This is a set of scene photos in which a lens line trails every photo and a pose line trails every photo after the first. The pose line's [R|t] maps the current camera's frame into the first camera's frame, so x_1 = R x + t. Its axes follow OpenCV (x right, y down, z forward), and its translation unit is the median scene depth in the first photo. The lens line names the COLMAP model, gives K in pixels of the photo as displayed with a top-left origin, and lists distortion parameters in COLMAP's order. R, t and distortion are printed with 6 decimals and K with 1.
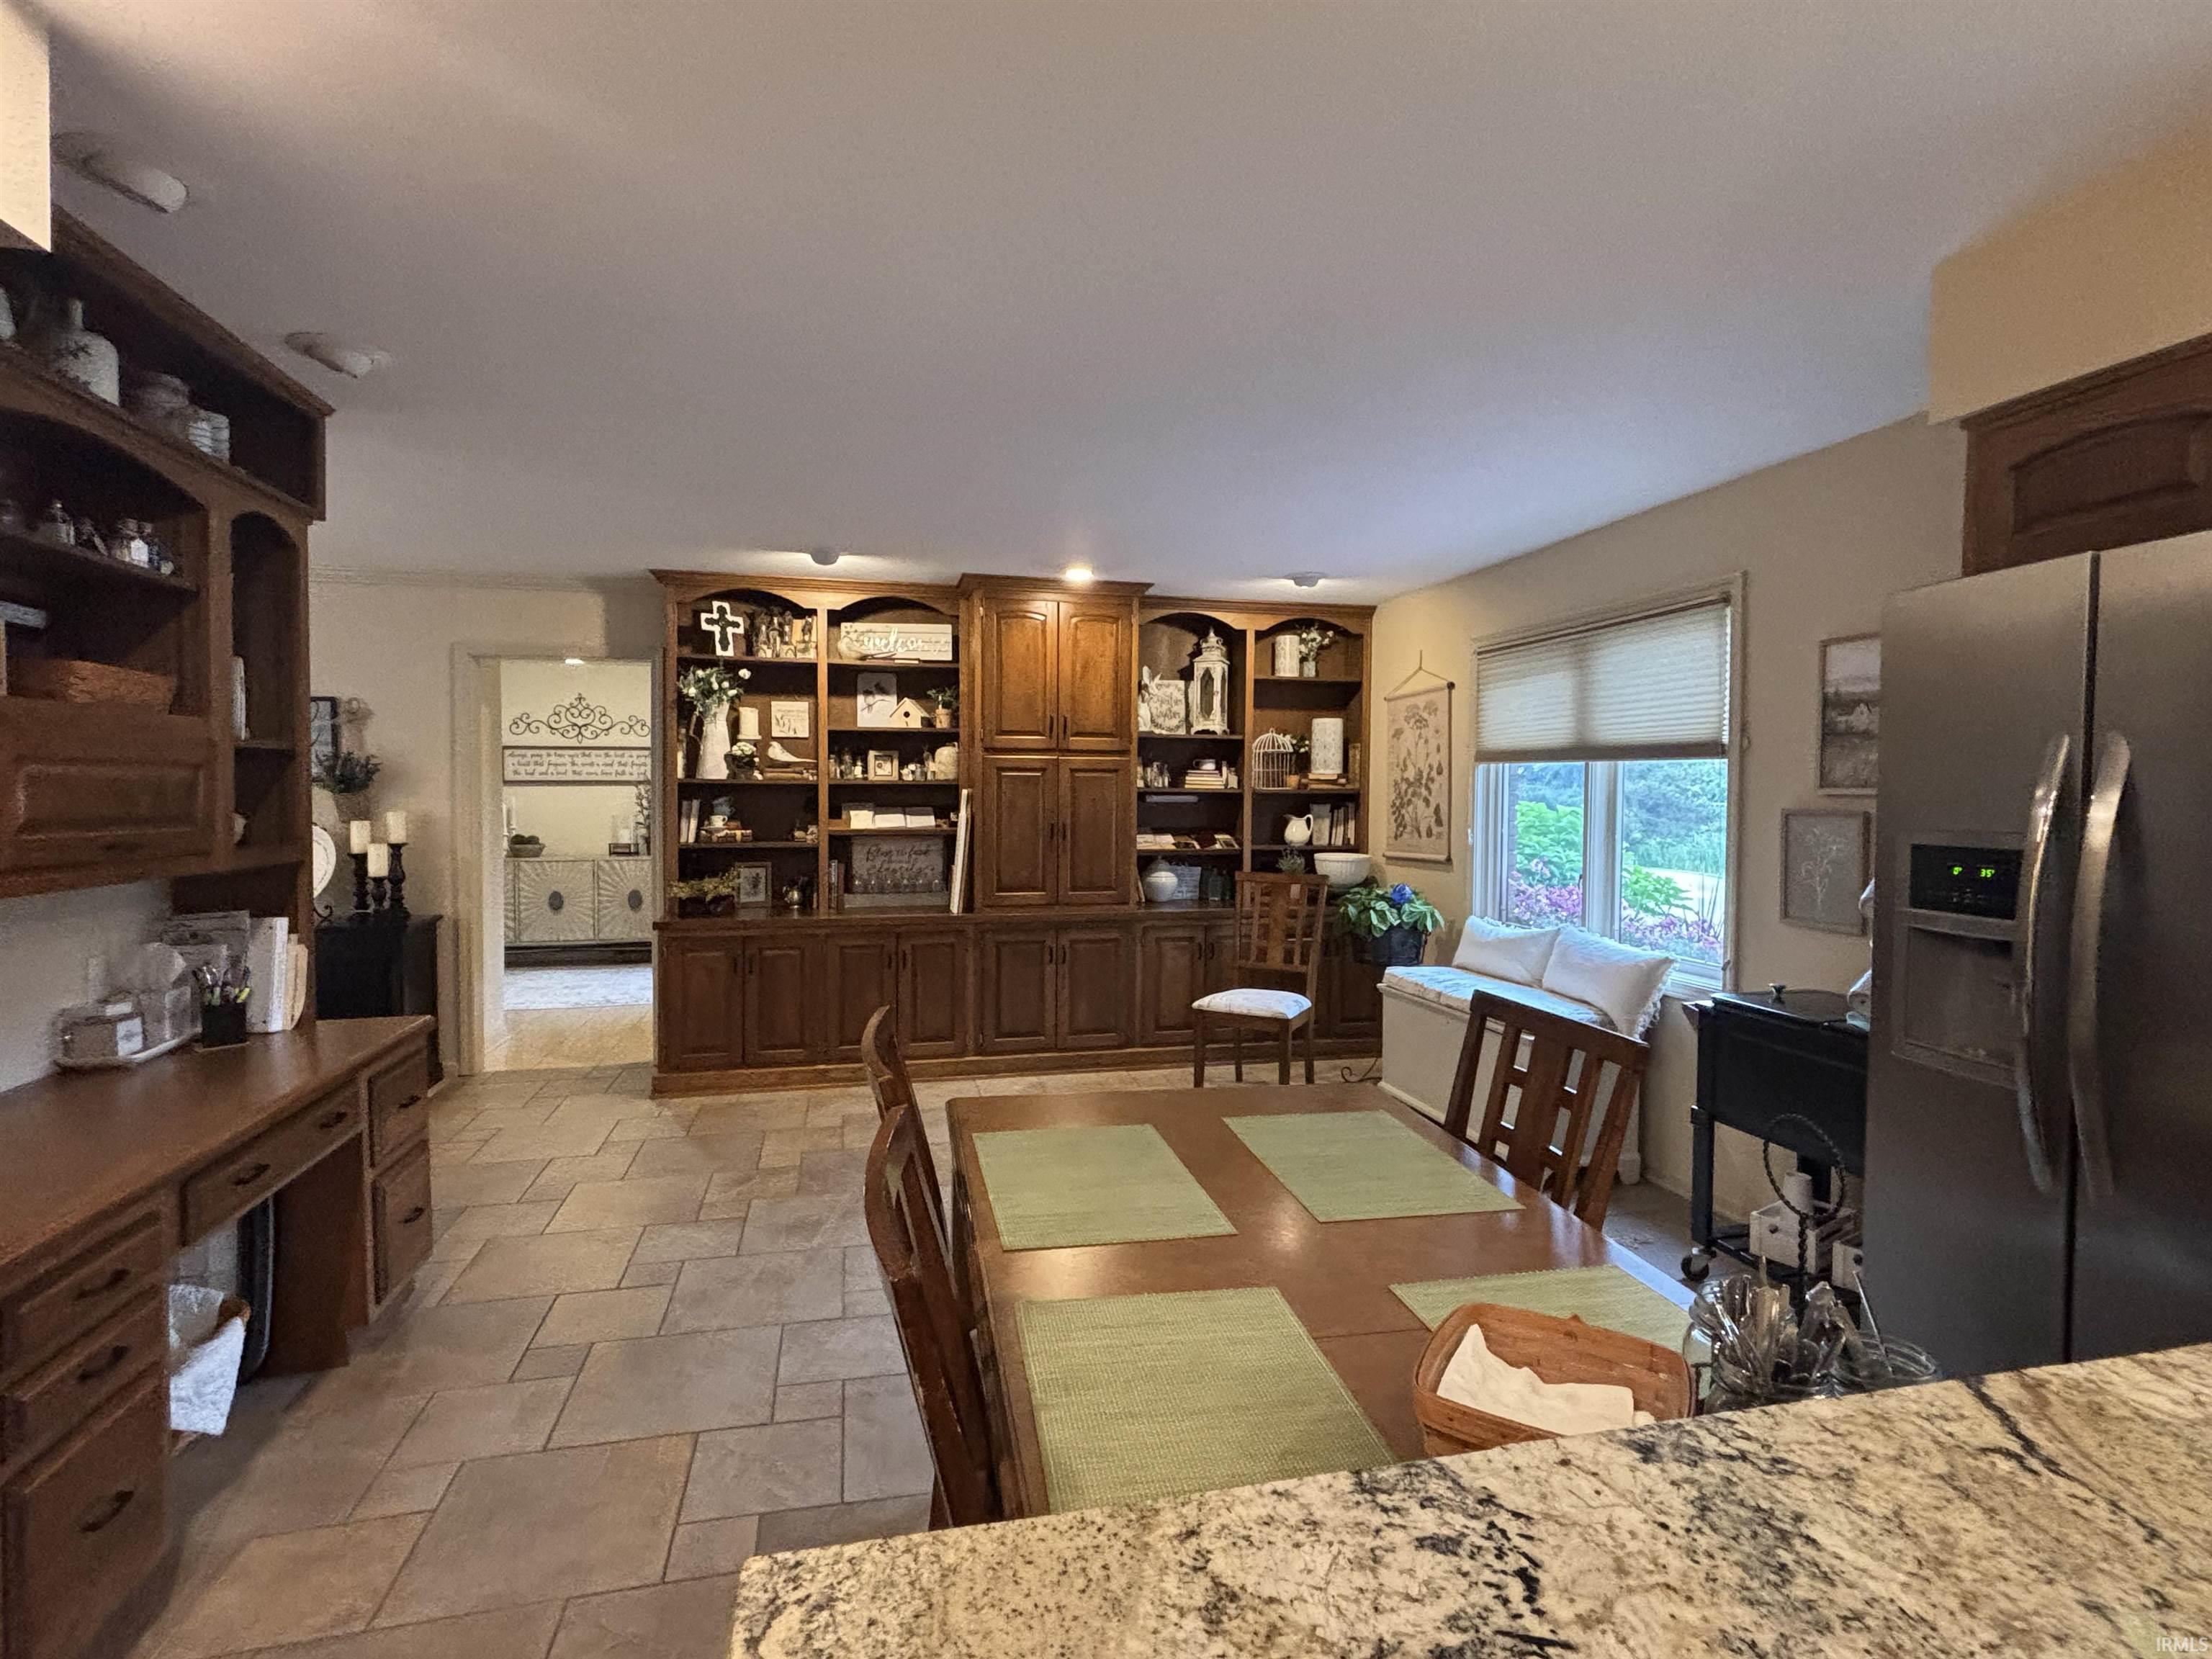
lens RADIAL K [[1072.3, 0, 1106.0], [0, 1072.3, 829.5], [0, 0, 1]] dist [0.001004, 0.000194]
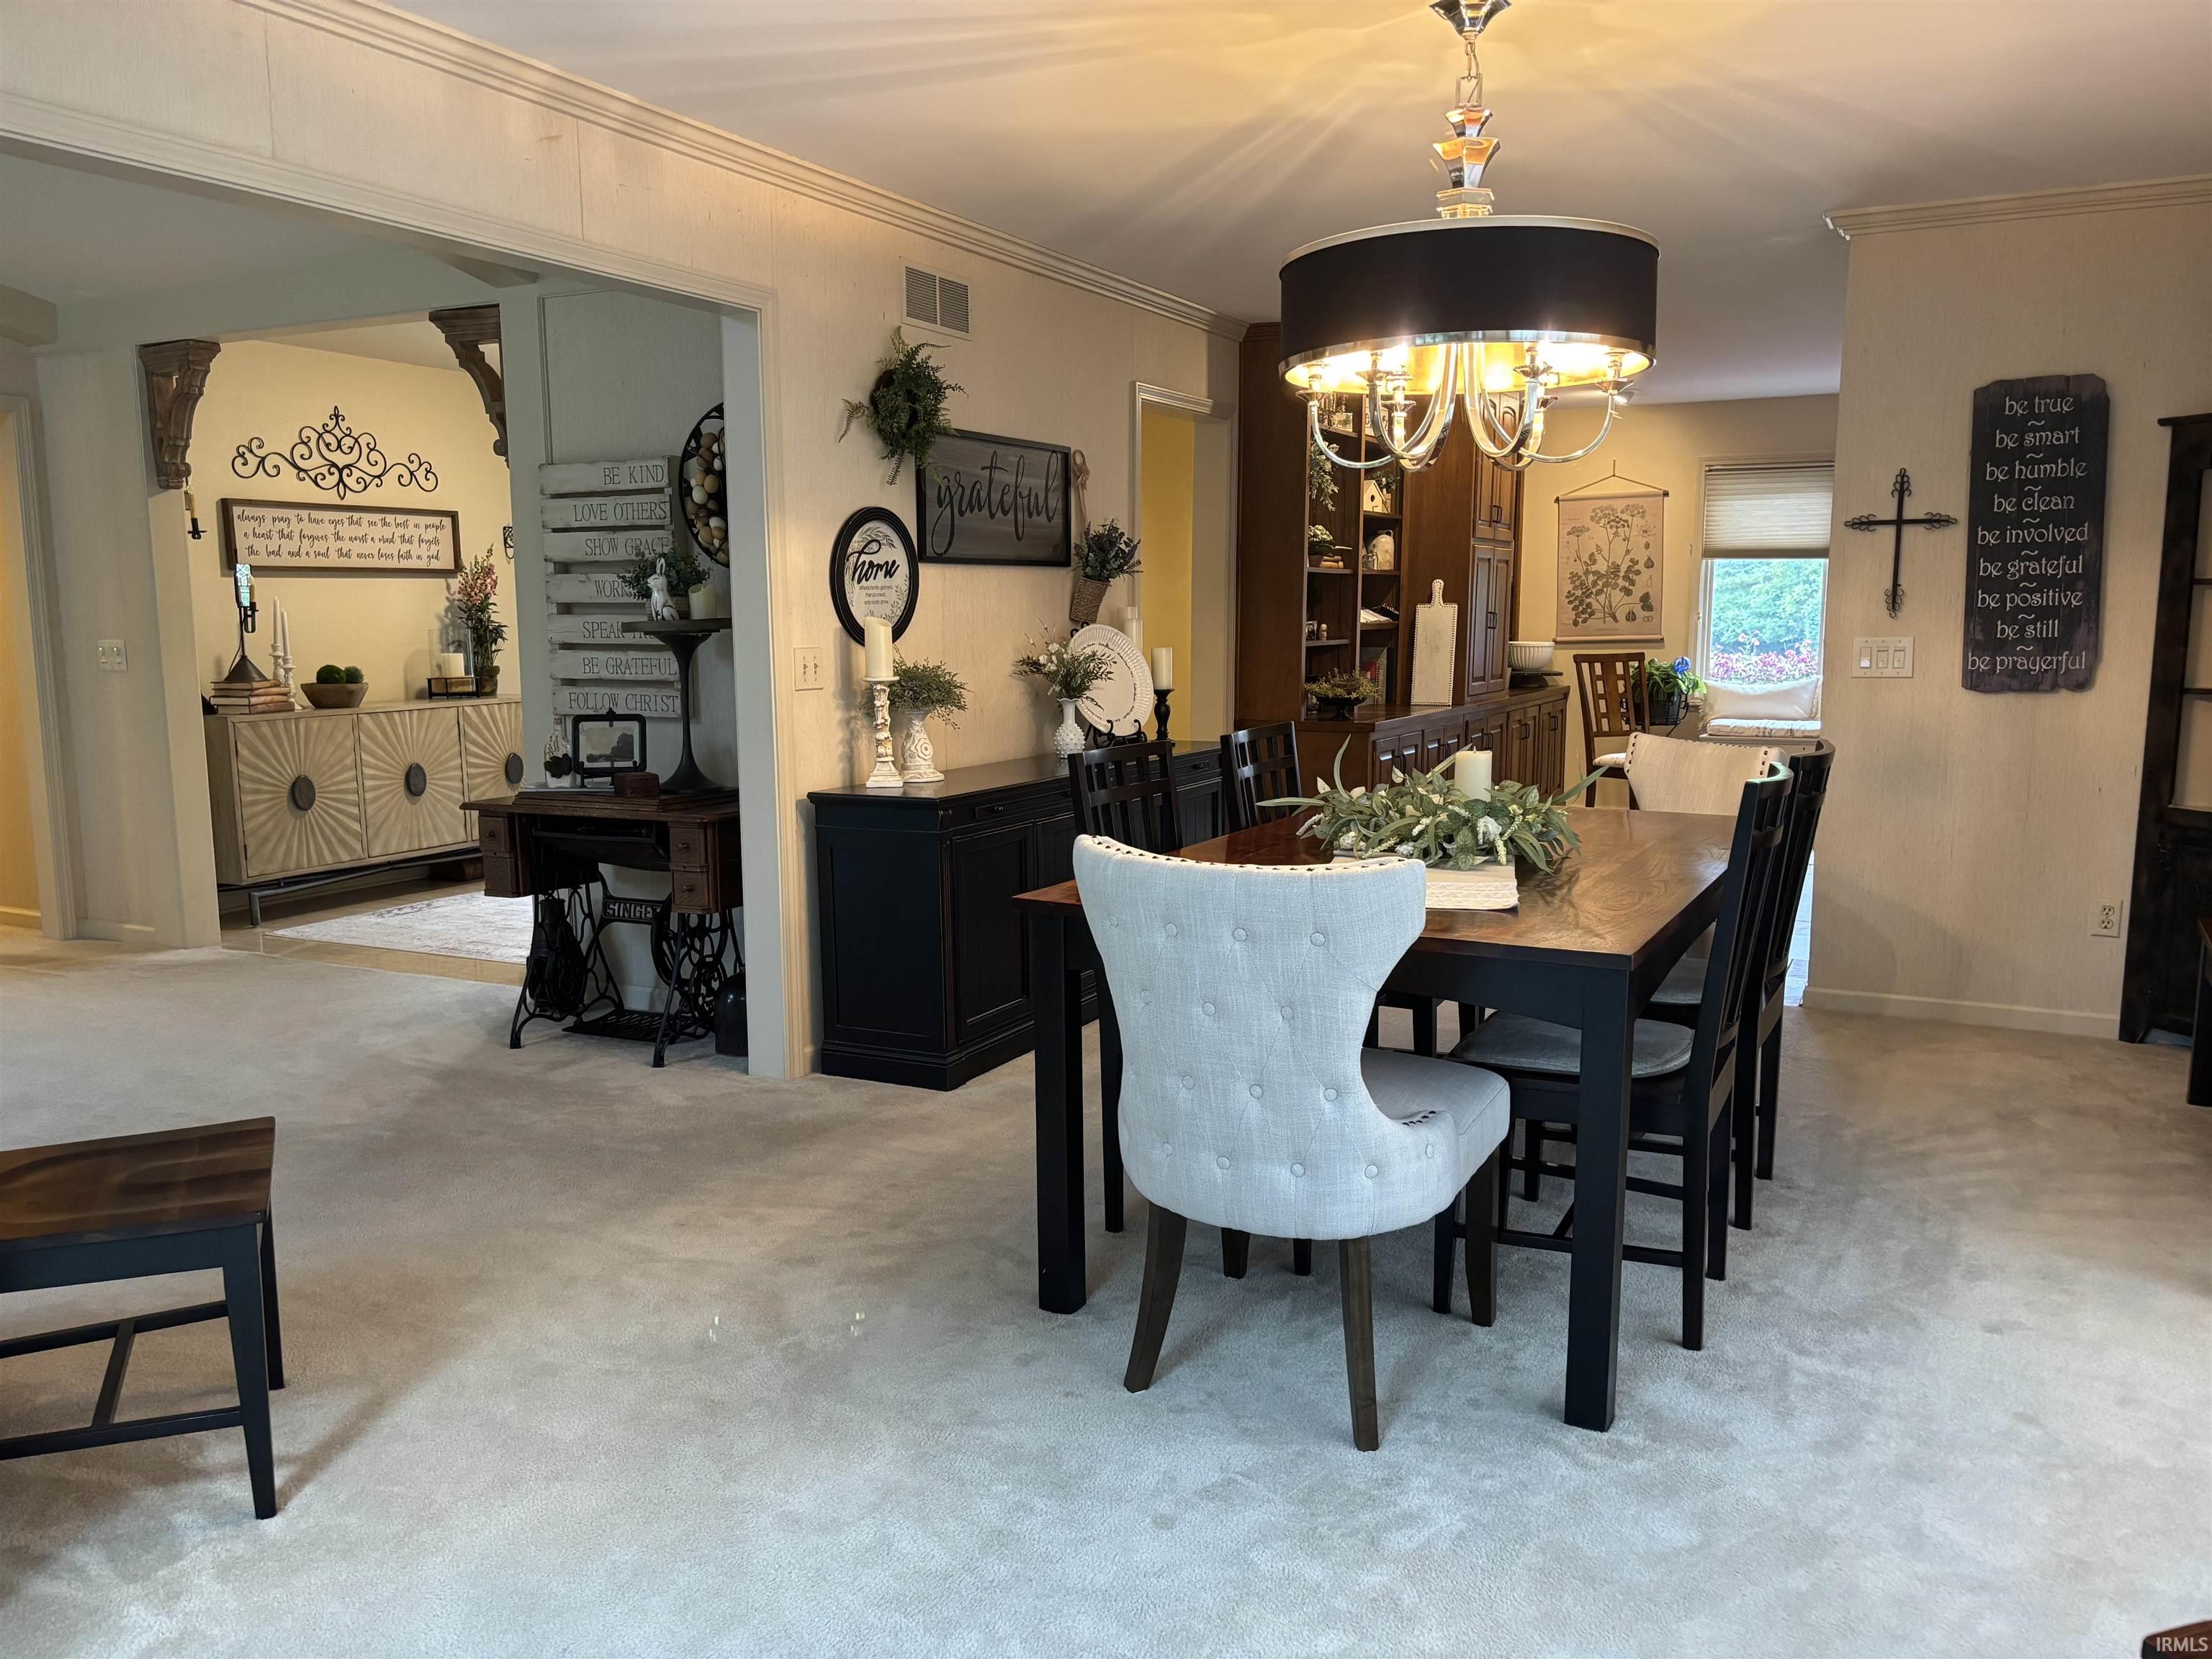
lens RADIAL K [[1710.5, 0, 1106.0], [0, 1710.5, 829.5], [0, 0, 1]] dist [-0.115776, 0.327895]
pose [[0.654337, -0.106600, 0.748652, -0.917457], [0.033513, 0.993129, 0.112121, 0.003859], [-0.755460, -0.048275, 0.653414, 0.124346]]
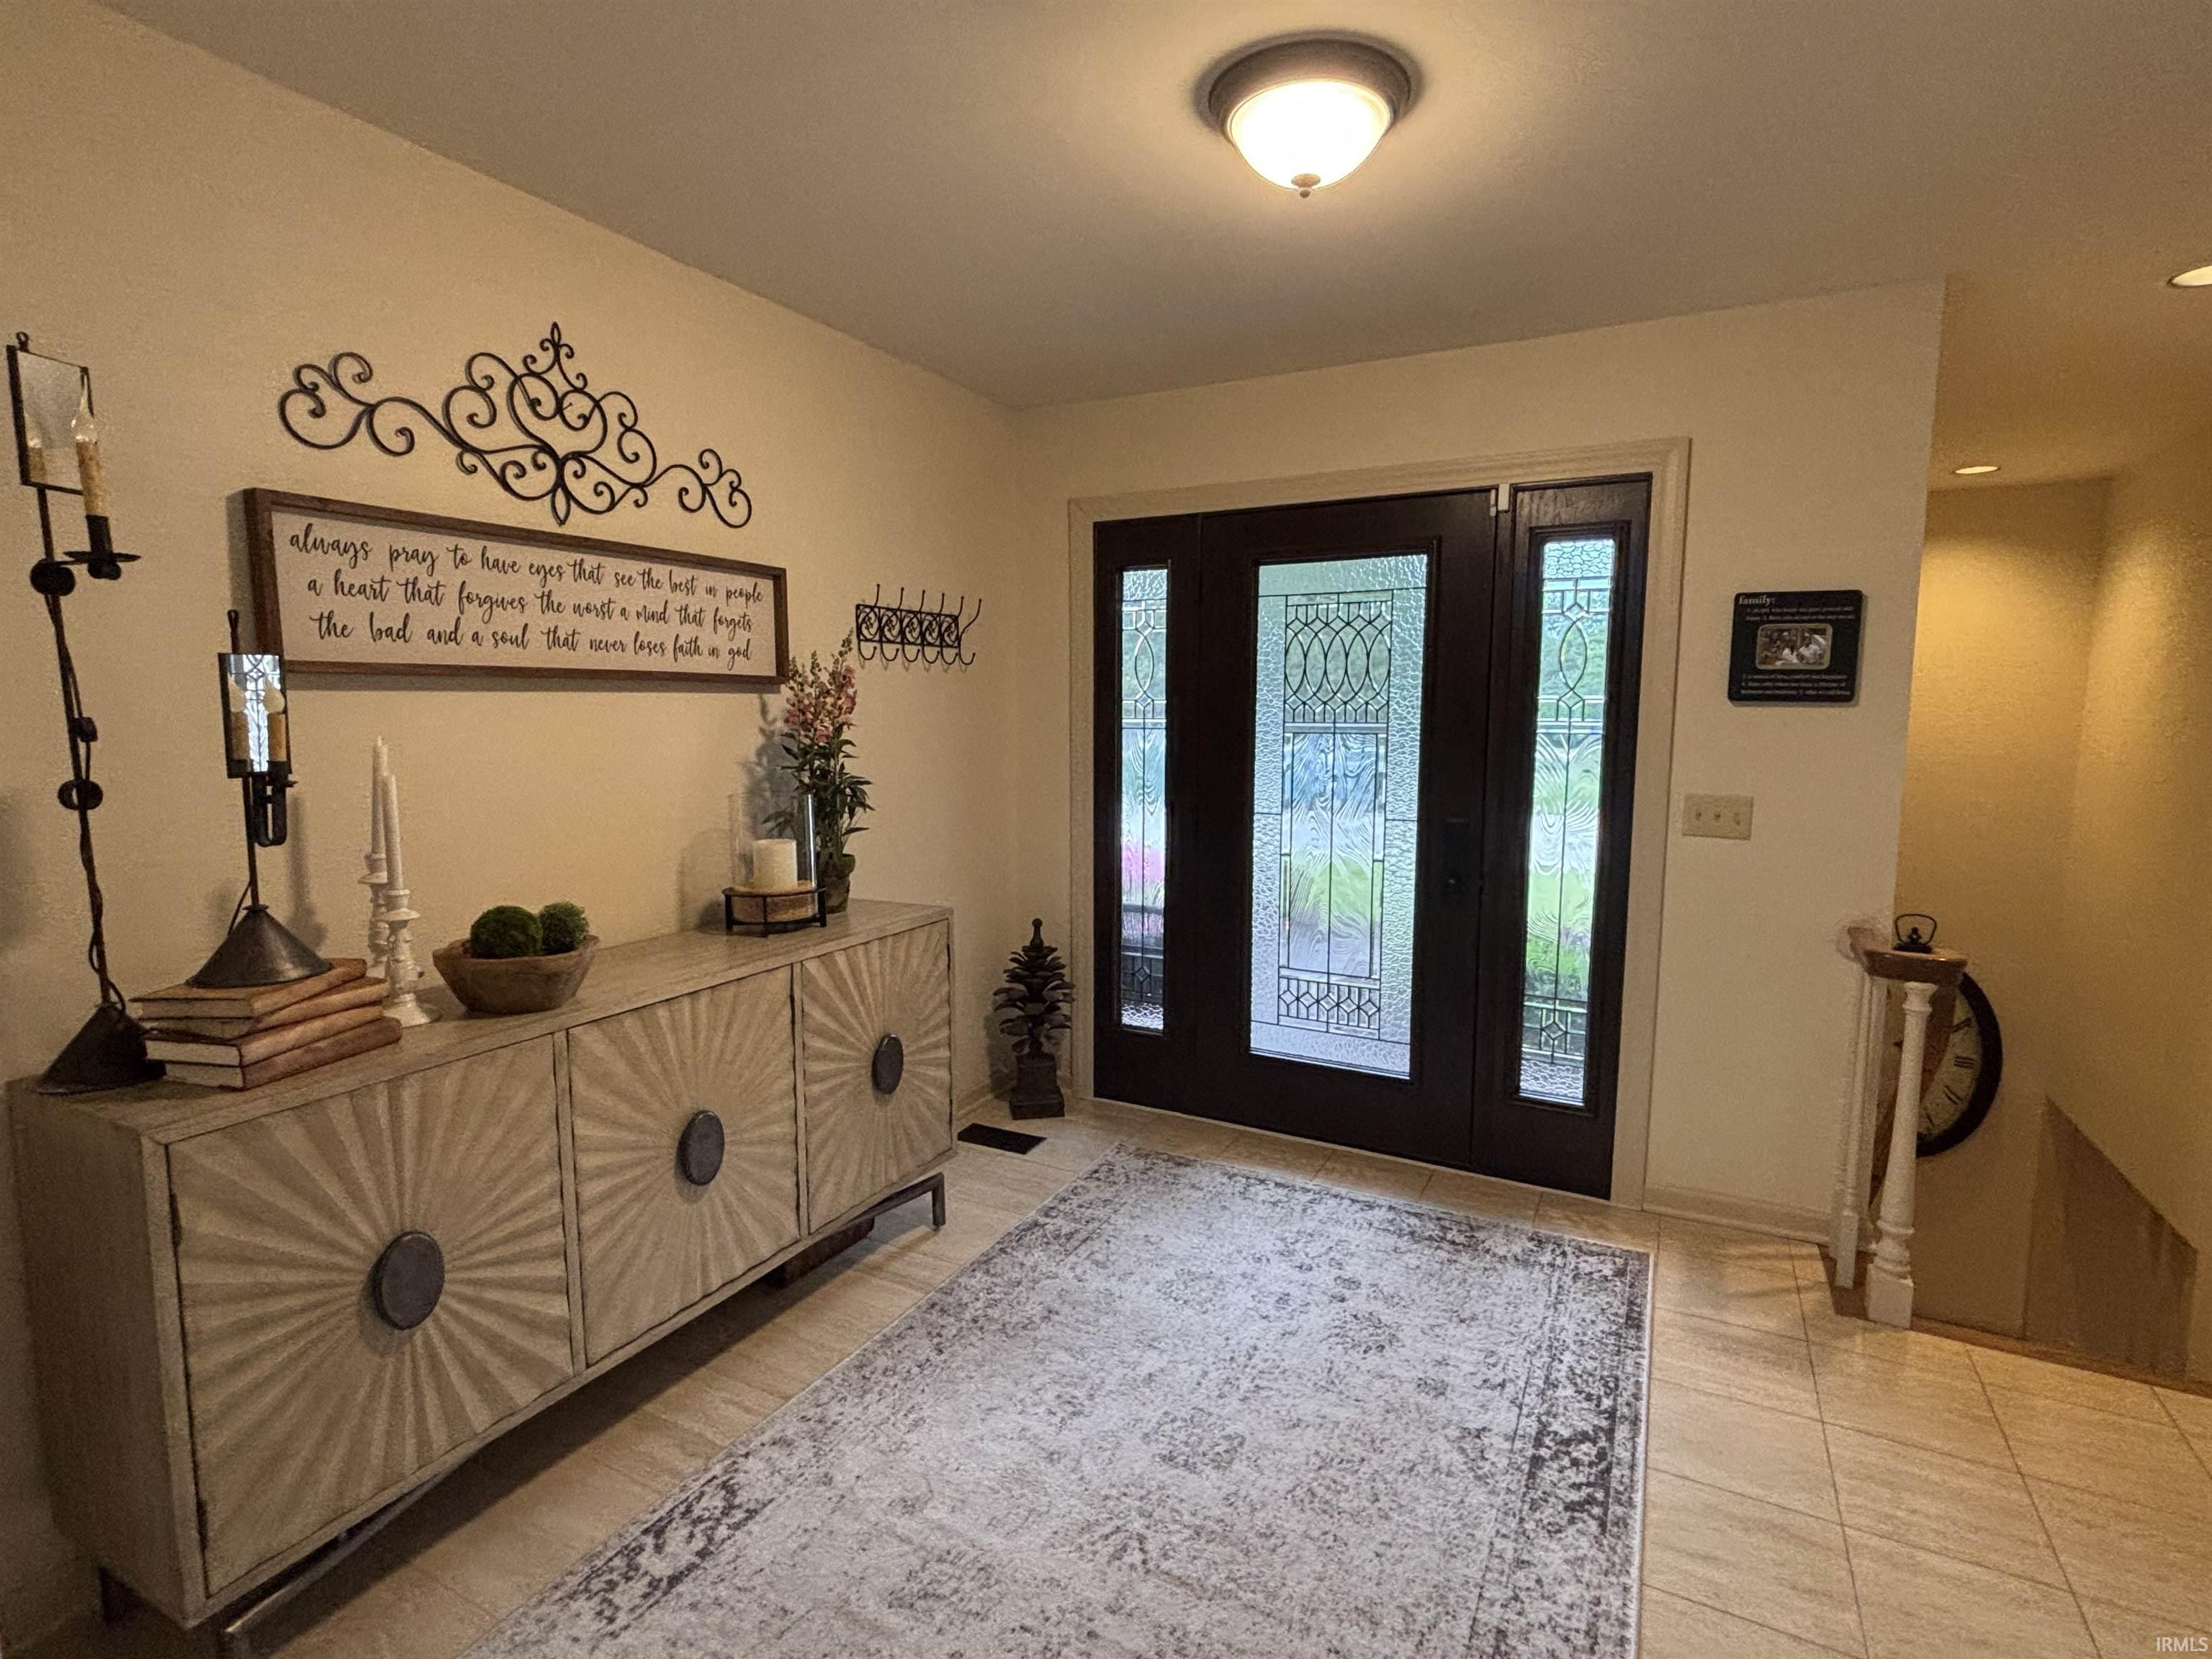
lens RADIAL K [[1103.2, 0, 1106.0], [0, 1103.2, 829.5], [0, 0, 1]] dist [-0.000588, -0.000522]
pose [[0.661718, -0.079097, 0.745569, -0.615826], [0.013607, 0.995523, 0.093537, -0.030669], [-0.749629, -0.051750, 0.659831, 0.731651]]
